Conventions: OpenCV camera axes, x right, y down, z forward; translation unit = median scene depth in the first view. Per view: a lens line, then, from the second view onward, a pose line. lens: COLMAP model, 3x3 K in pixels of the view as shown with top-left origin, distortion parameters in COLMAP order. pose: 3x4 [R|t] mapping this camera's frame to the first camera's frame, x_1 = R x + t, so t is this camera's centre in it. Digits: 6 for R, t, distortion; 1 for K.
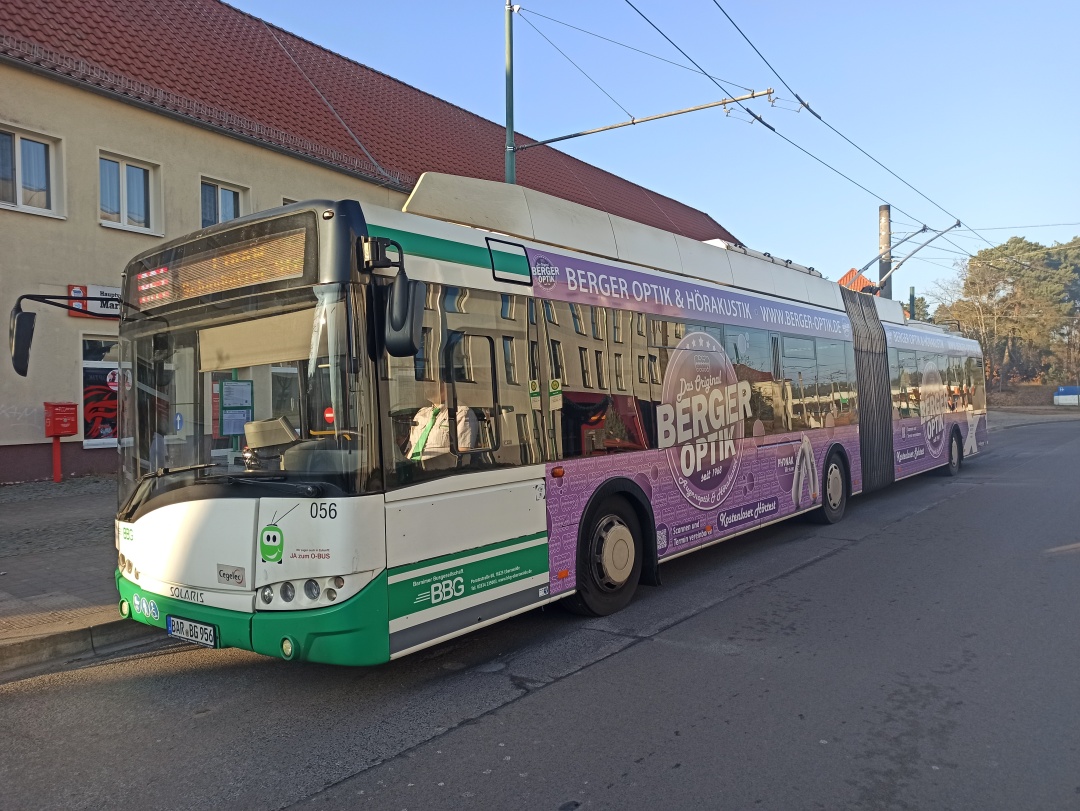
lens RADIAL K [[805.8, 0, 540.0], [0, 805.8, 405.5], [0, 0, 1]] dist [0.003986, 0.001217]
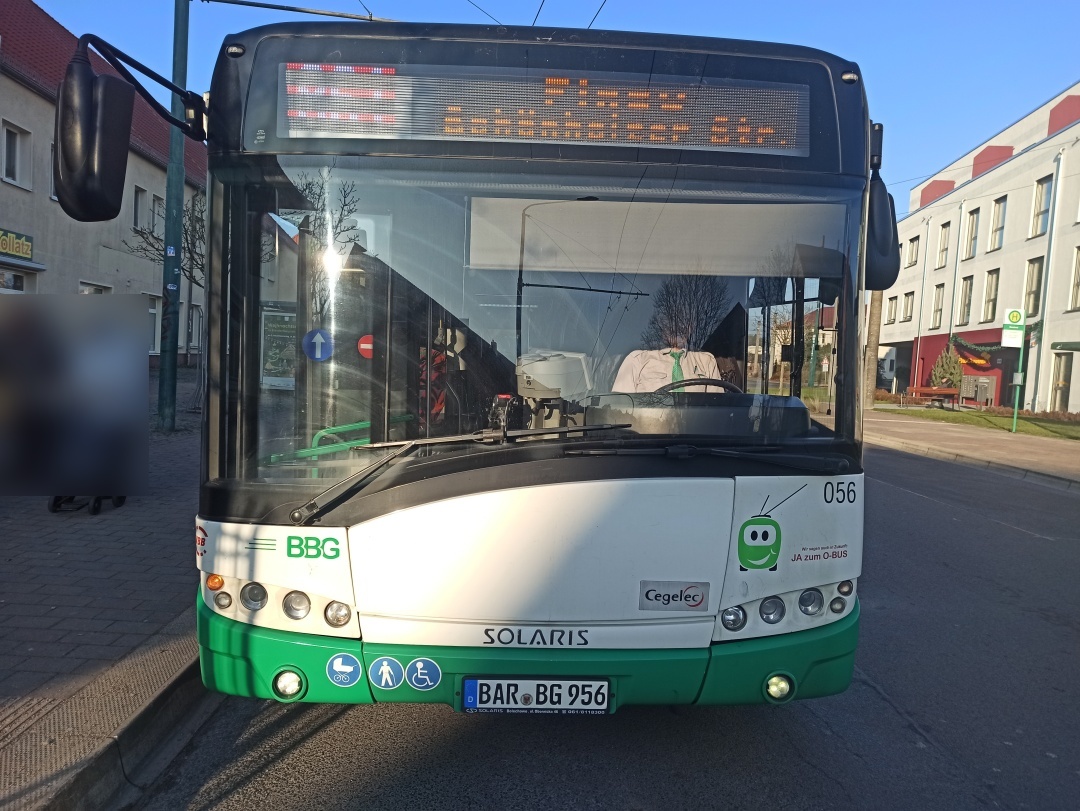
lens RADIAL K [[805.8, 0, 540.0], [0, 805.8, 405.5], [0, 0, 1]] dist [0.003986, 0.001217]
pose [[0.752777, 0.034035, 0.657395, -0.921262], [-0.070424, 0.997095, 0.029020, 0.047361], [-0.654498, -0.068142, 0.752987, 0.607645]]
